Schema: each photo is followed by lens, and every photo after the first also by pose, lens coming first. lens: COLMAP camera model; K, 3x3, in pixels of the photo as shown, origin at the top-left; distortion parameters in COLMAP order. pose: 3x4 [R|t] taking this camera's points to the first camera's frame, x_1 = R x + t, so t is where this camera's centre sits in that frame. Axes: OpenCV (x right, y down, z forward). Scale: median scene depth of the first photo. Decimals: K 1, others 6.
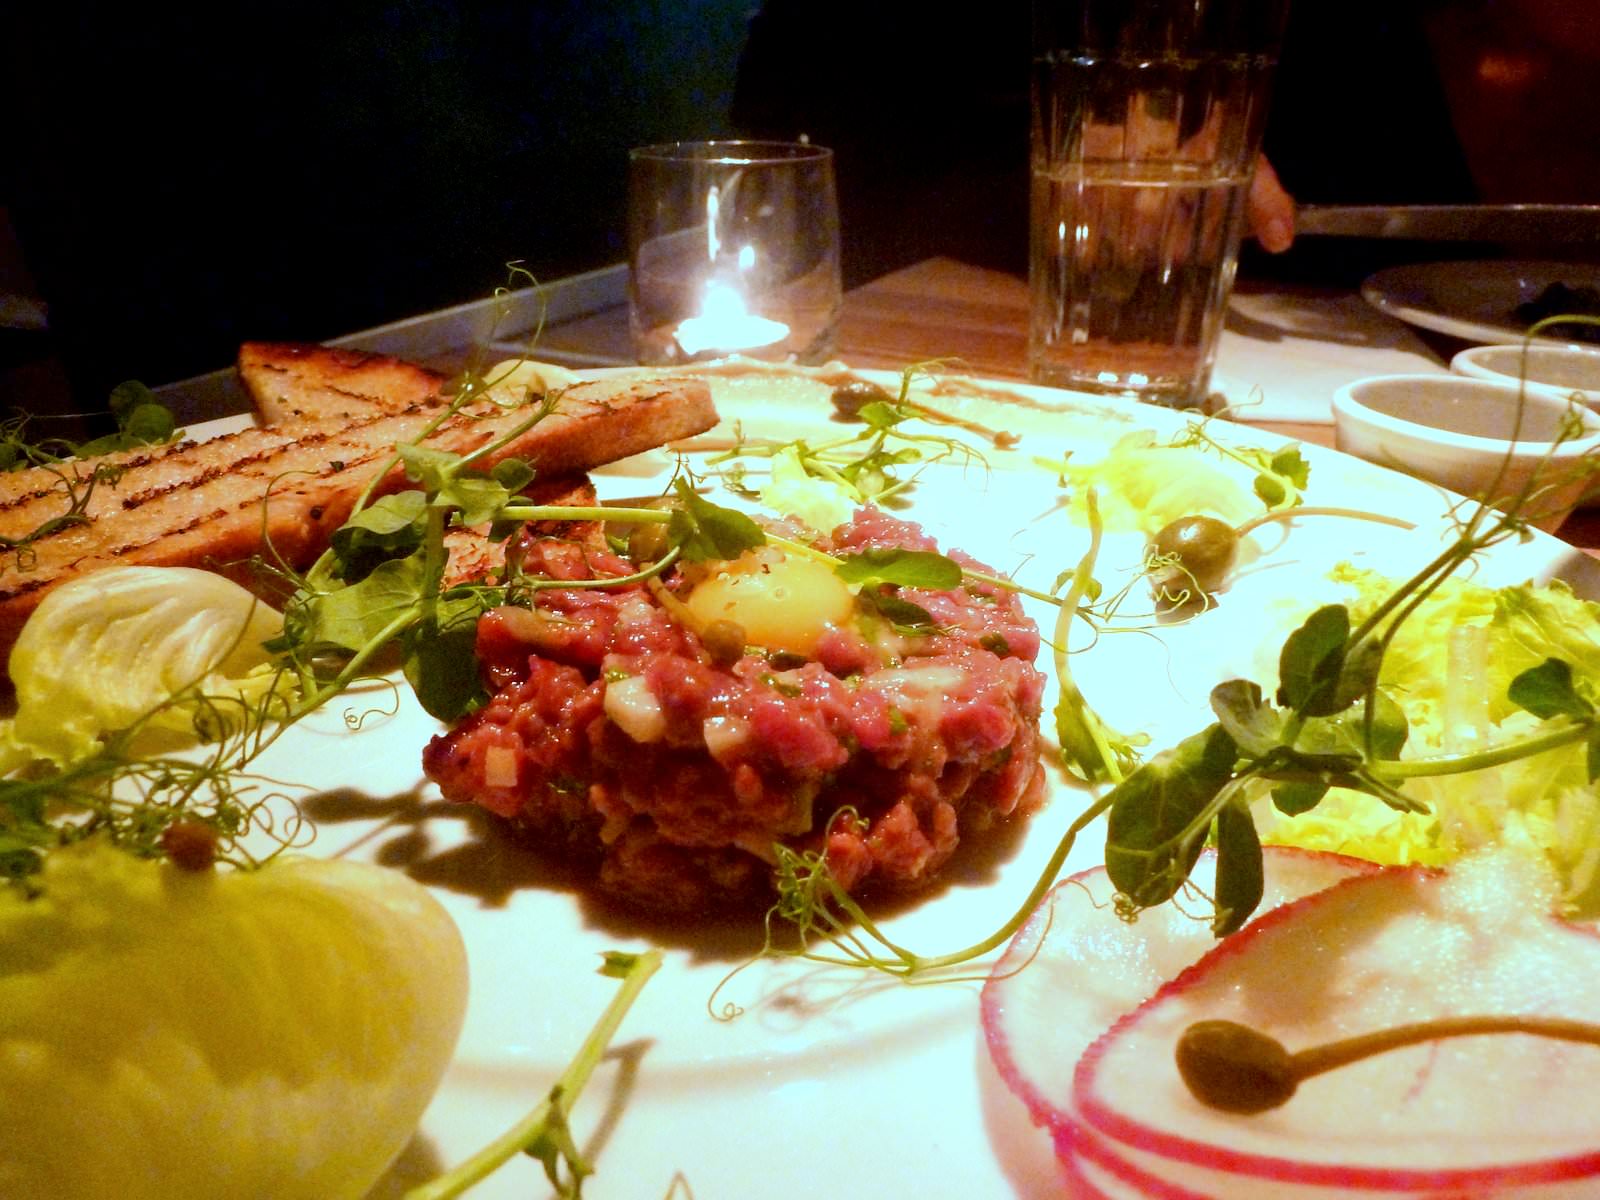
lens RADIAL K [[1196.2, 0, 800.0], [0, 1196.2, 600.0], [0, 0, 1]] dist [-0.027484, 0.002044]
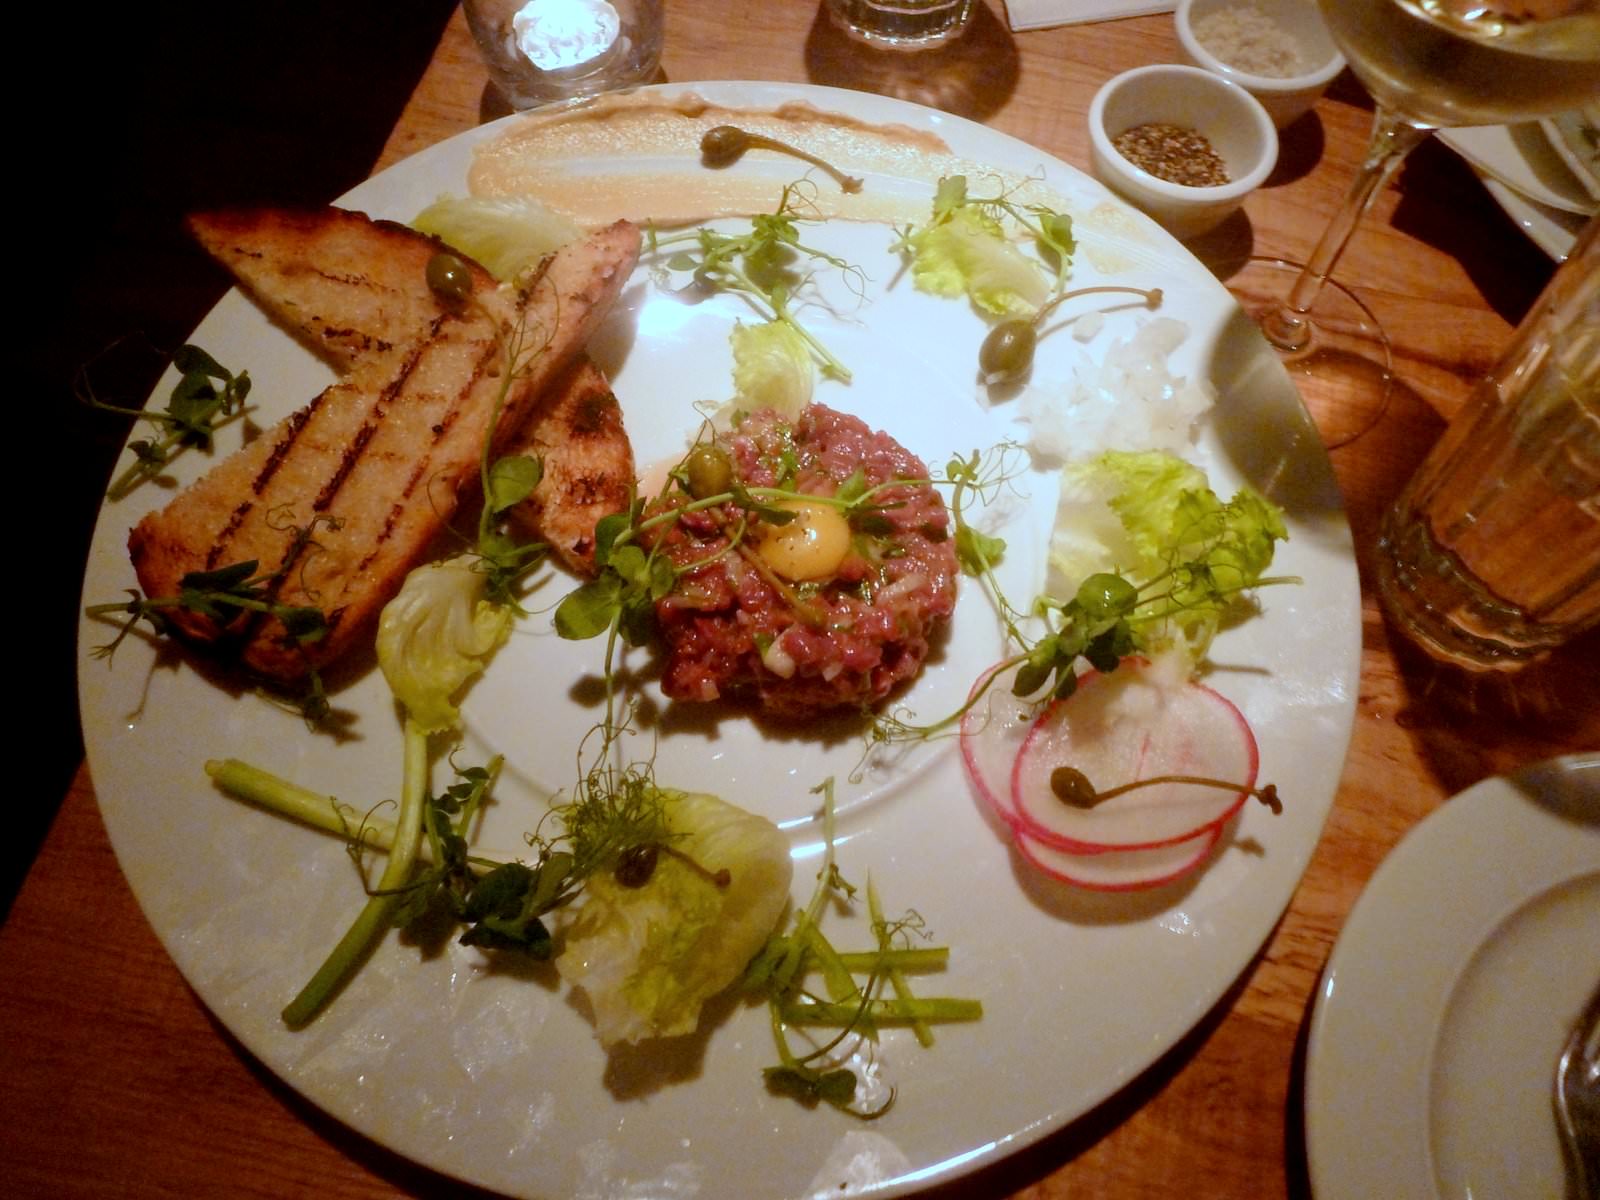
lens RADIAL K [[1196.2, 0, 800.0], [0, 1196.2, 600.0], [0, 0, 1]] dist [-0.027484, 0.002044]
pose [[0.956654, -0.254855, 0.140931, -0.292496], [0.113190, 0.771259, 0.626376, -1.000669], [-0.268329, -0.583274, 0.766675, -0.384197]]
